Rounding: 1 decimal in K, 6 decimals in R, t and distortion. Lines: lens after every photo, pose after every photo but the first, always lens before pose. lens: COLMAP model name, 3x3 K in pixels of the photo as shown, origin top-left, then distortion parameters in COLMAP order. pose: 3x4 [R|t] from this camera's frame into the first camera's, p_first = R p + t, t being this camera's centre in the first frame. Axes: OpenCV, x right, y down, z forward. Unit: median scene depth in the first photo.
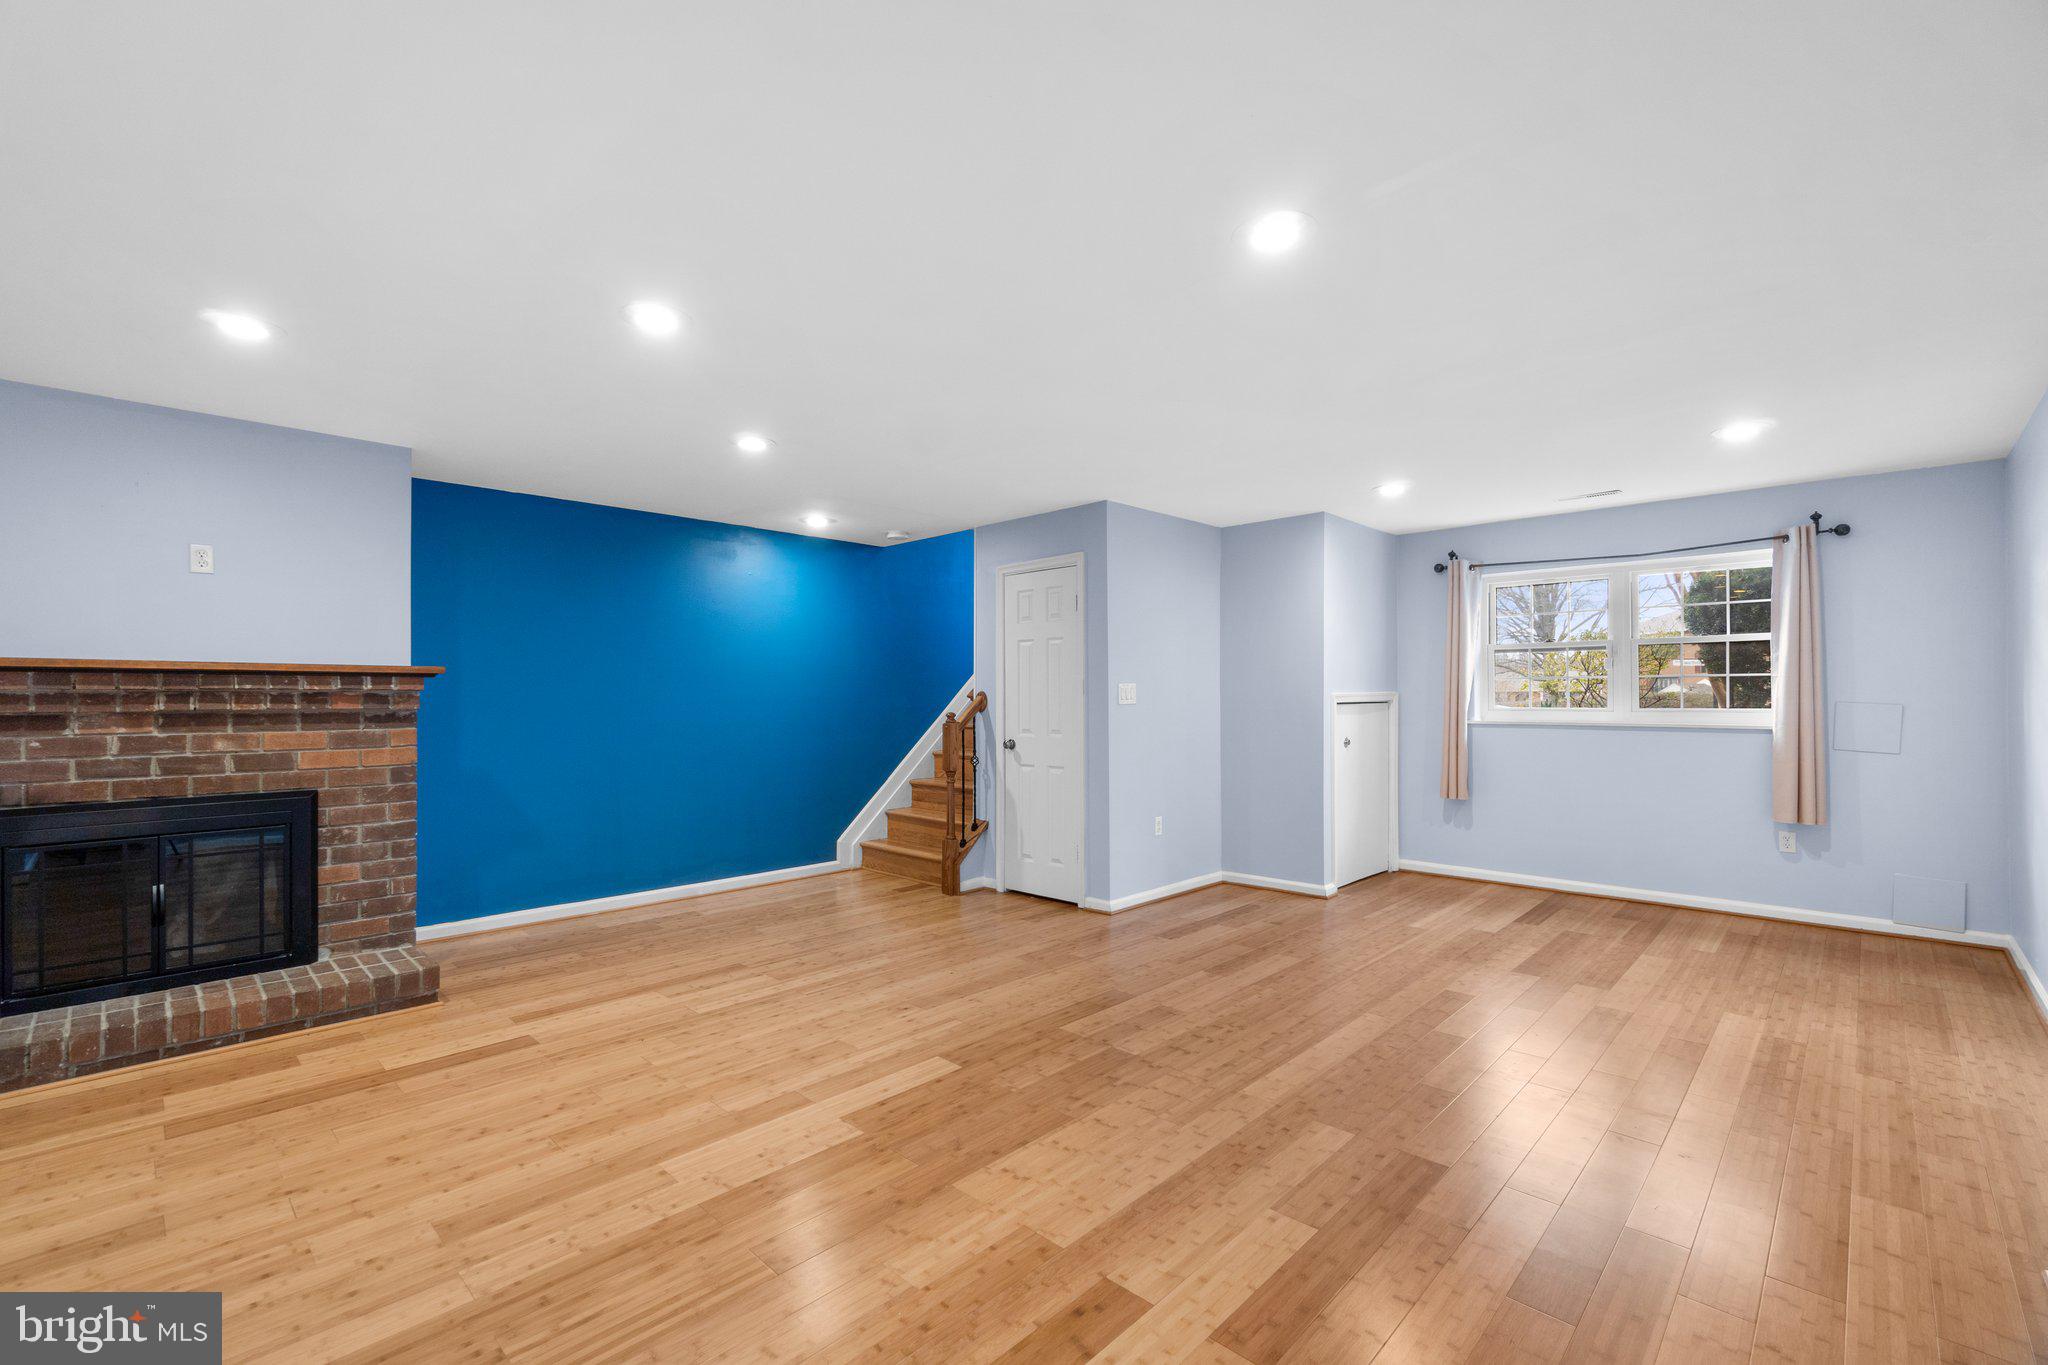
lens RADIAL K [[889.7, 0, 995.8], [0, 889.7, 694.8], [0, 0, 1]] dist [-0.001335, -0.000595]
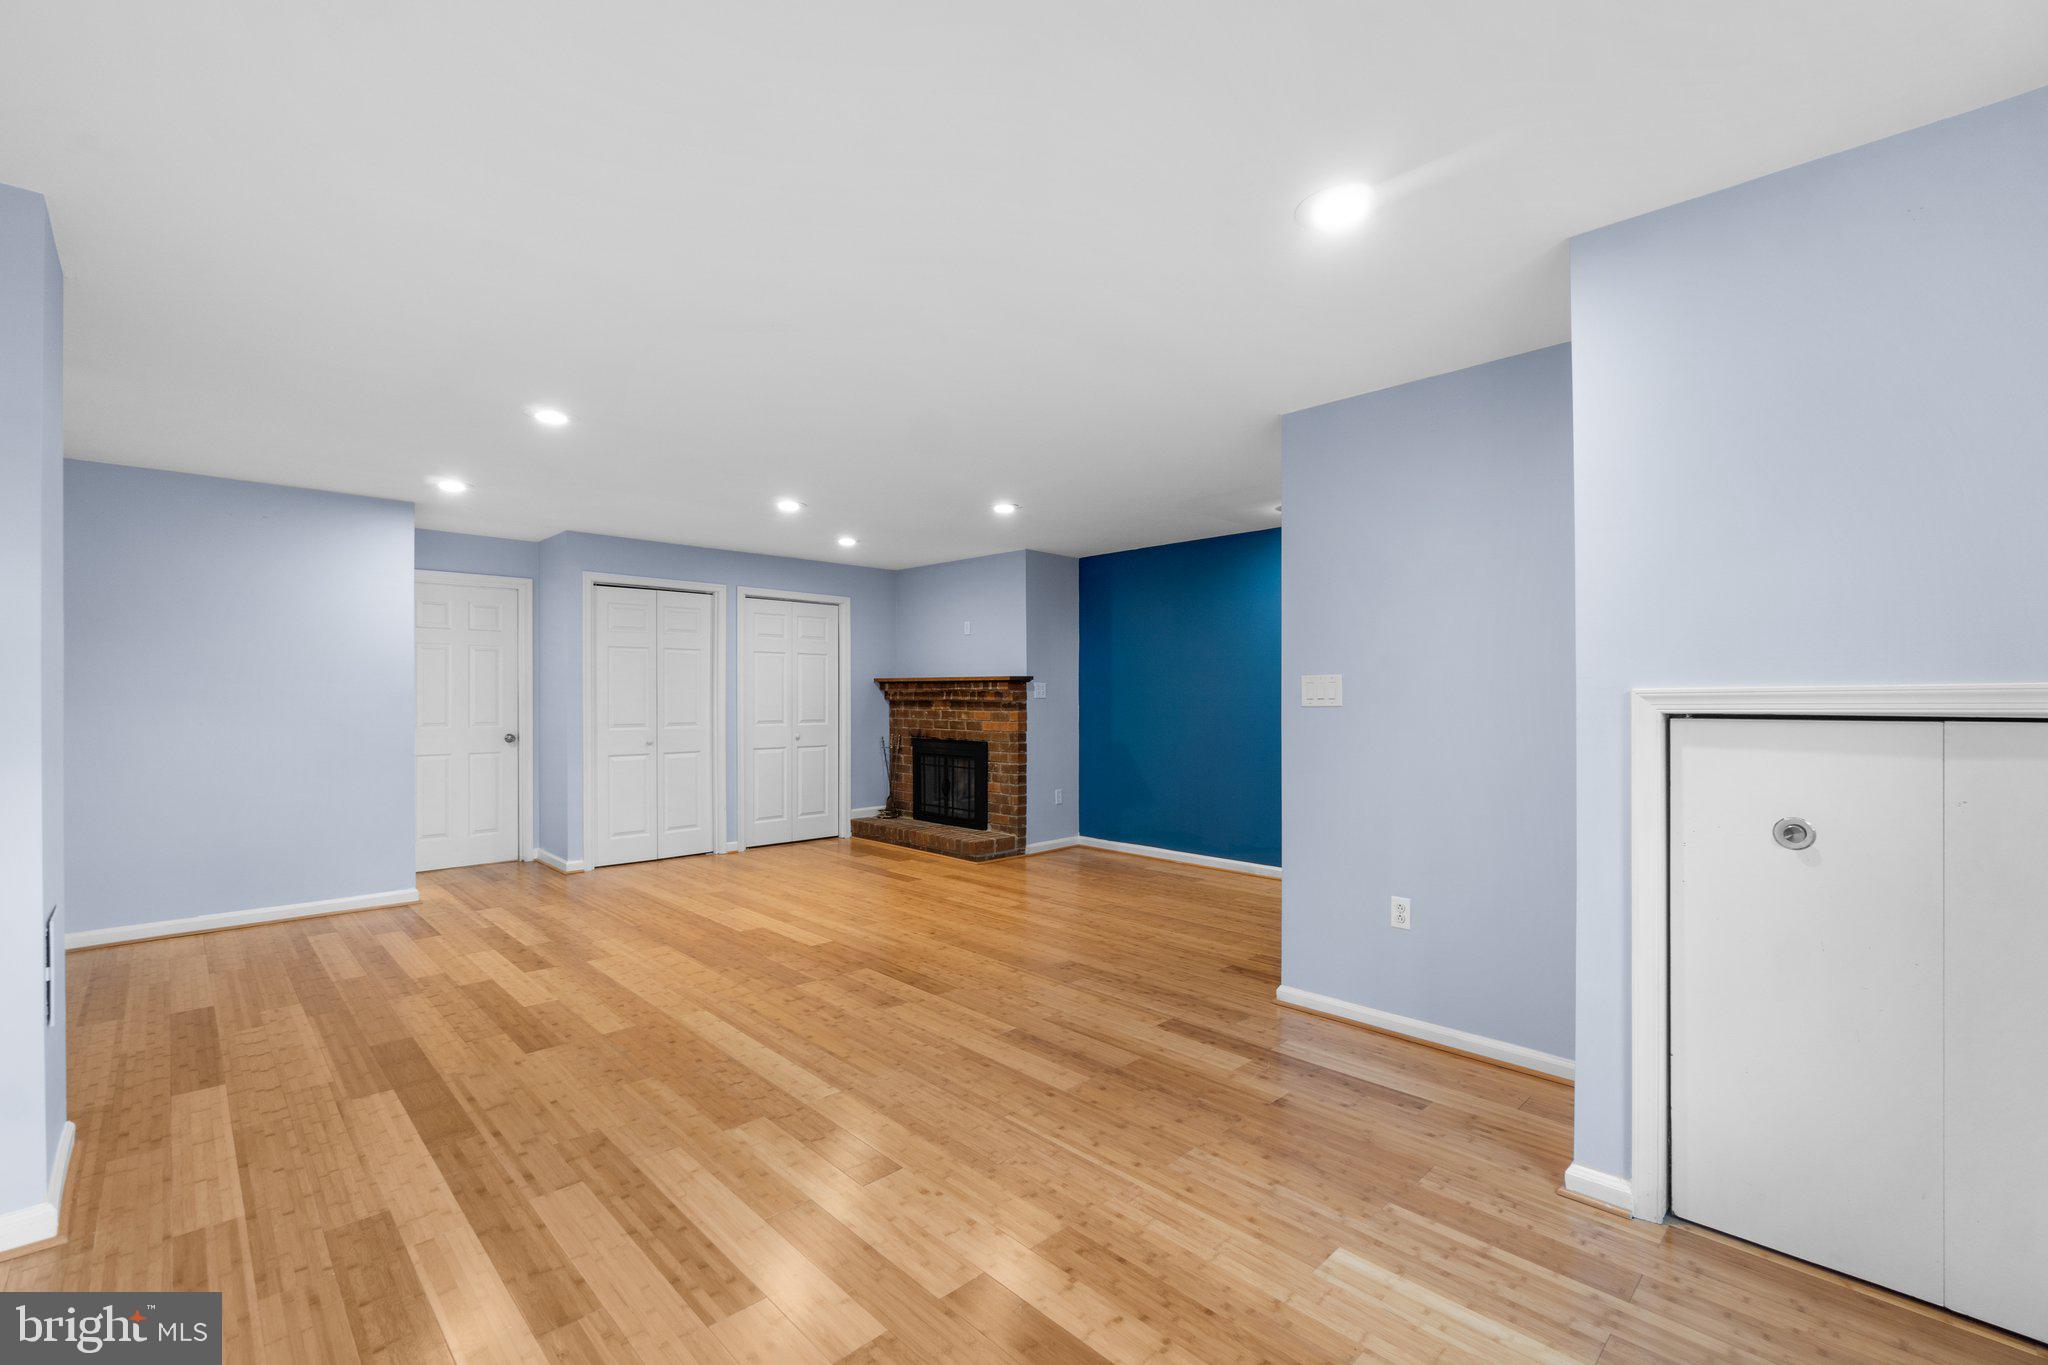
lens RADIAL K [[889.7, 0, 1035.5], [0, 889.7, 693.9], [0, 0, 1]] dist [-0.001335, -0.000595]
pose [[-0.016074, 0.001614, -0.999870, 1.262703], [0.000263, 0.999999, 0.001610, 0.000386], [0.999871, -0.000237, -0.016075, 1.237475]]
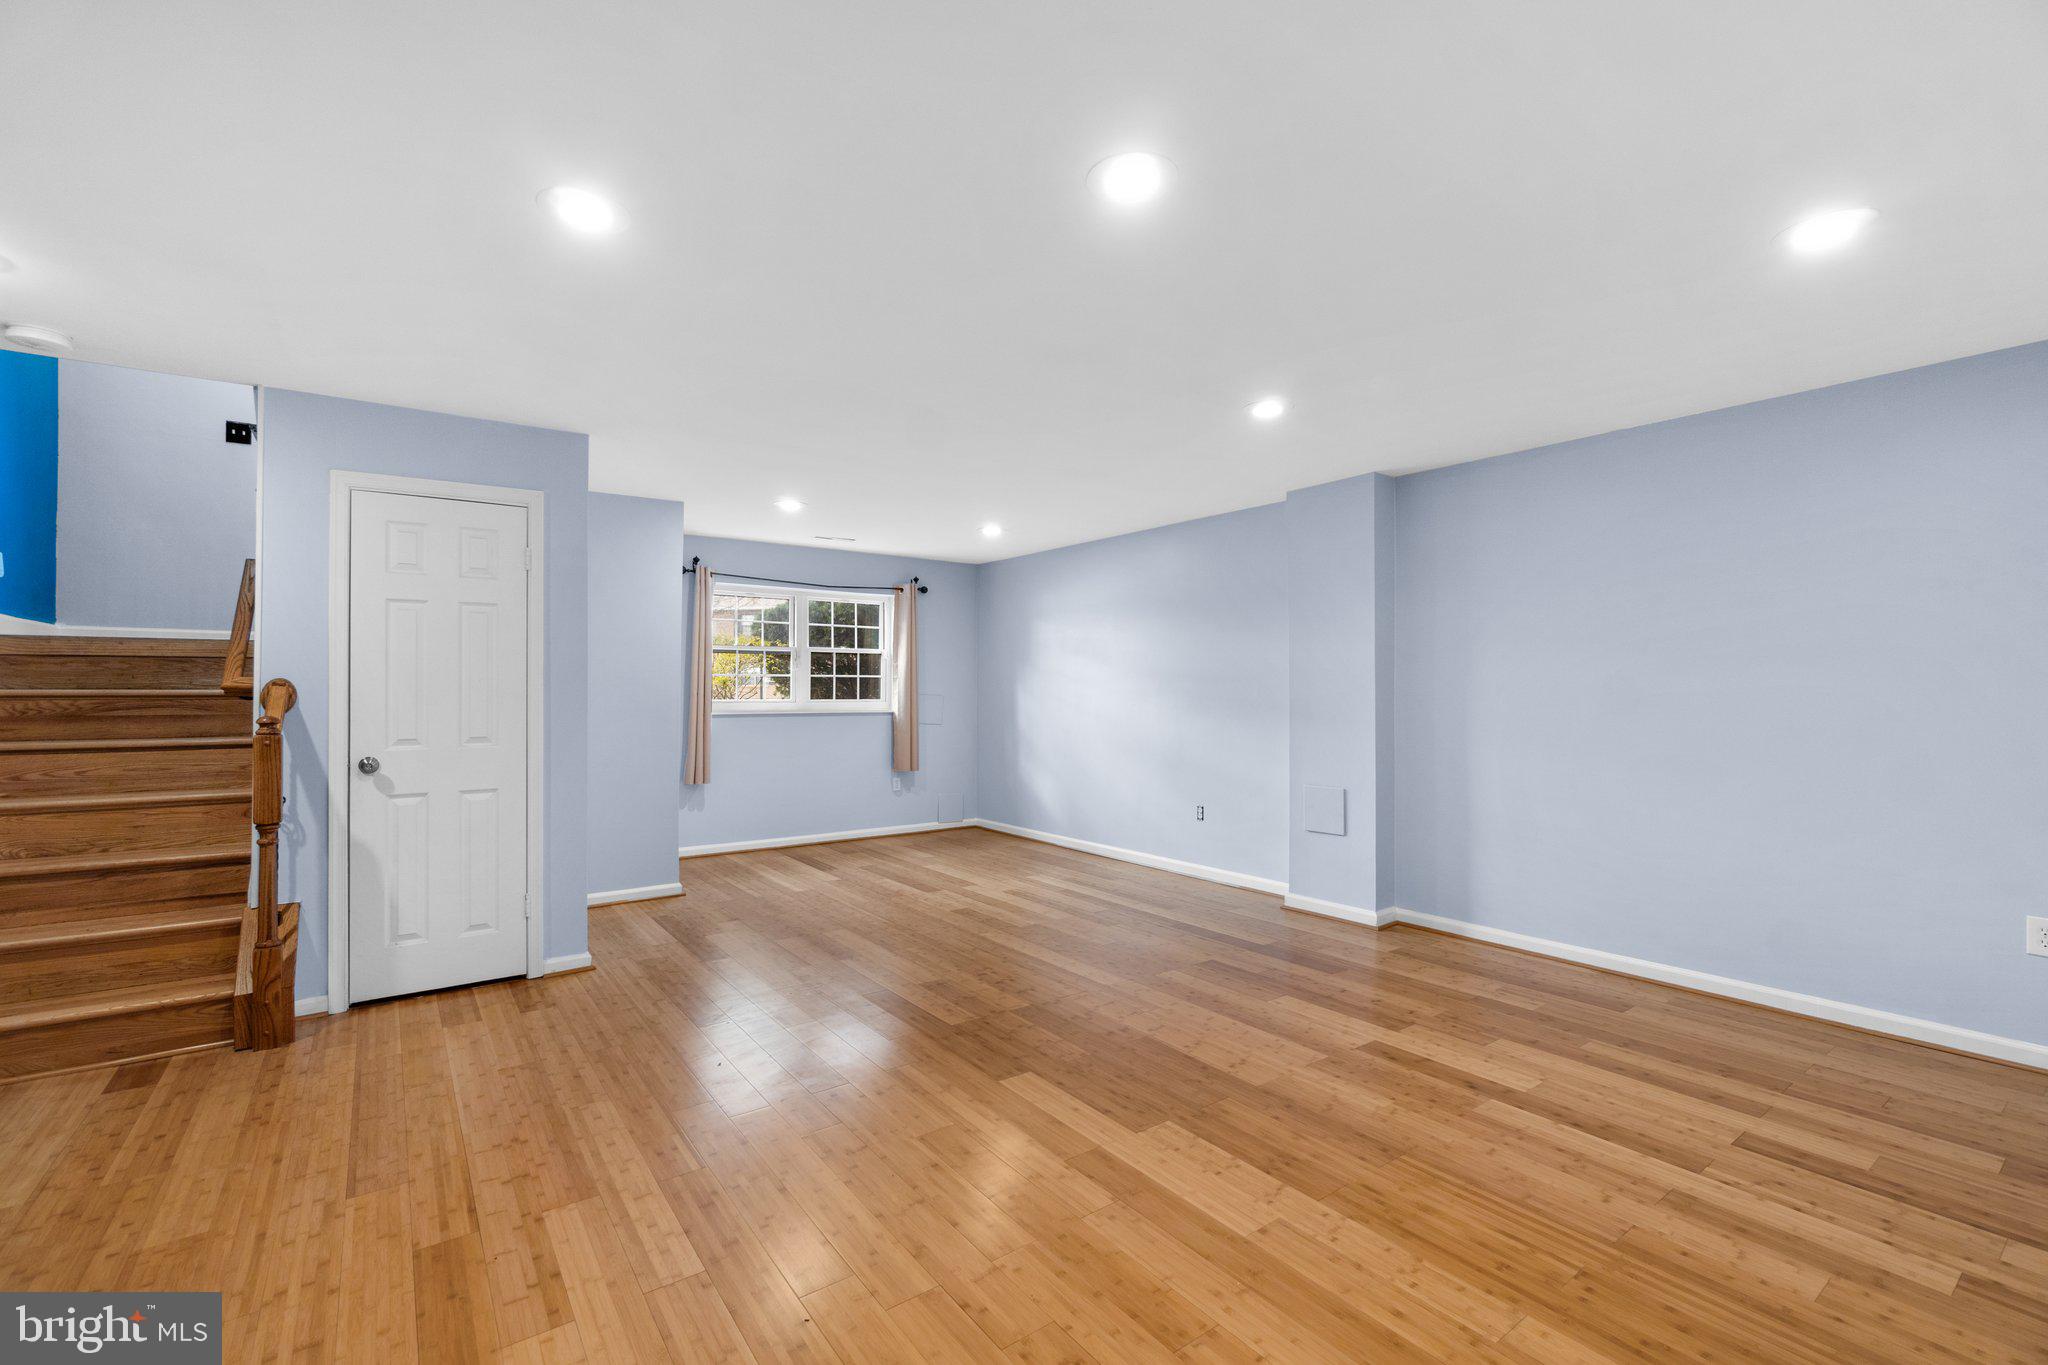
lens RADIAL K [[889.7, 0, 1040.2], [0, 889.7, 669.8], [0, 0, 1]] dist [-0.001335, -0.000595]
pose [[0.146713, 0.025126, 0.988860, -0.887095], [-0.001003, 0.999681, -0.025252, 0.007407], [-0.989179, 0.002713, 0.146691, 0.751767]]
